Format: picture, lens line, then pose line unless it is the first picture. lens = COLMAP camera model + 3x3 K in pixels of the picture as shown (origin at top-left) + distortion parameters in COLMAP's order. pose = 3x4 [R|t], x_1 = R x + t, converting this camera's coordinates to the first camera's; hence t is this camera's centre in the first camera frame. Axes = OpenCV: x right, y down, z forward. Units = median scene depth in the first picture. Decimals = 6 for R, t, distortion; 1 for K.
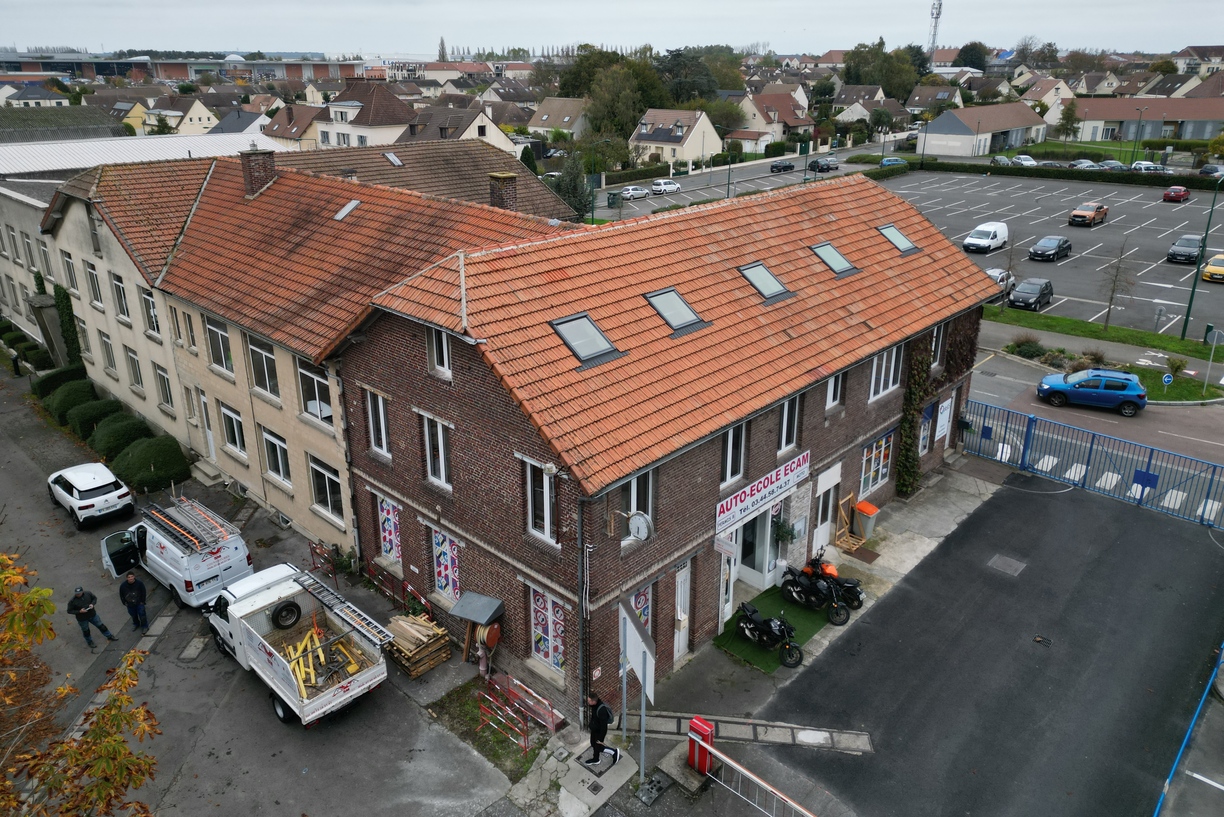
lens RADIAL K [[821.2, 0, 612.0], [0, 821.2, 408.5], [0, 0, 1]] dist [0.030170, -0.002060]
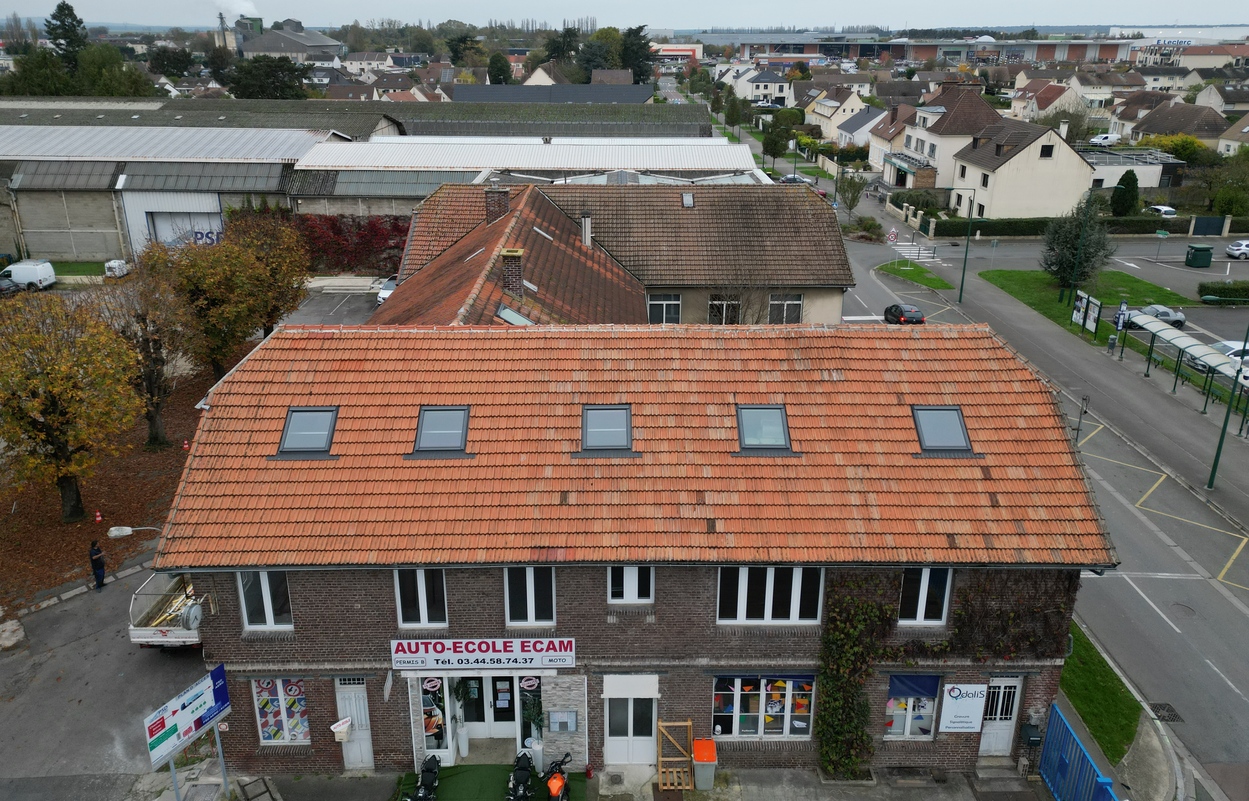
lens RADIAL K [[877.8, 0, 624.5], [0, 877.8, 400.5], [0, 0, 1]] dist [0.008256, 0.001040]
pose [[0.696991, 0.274016, -0.662661, 0.806592], [-0.276231, 0.955391, 0.104520, -0.289090], [0.661740, 0.110198, 0.741590, 0.353945]]
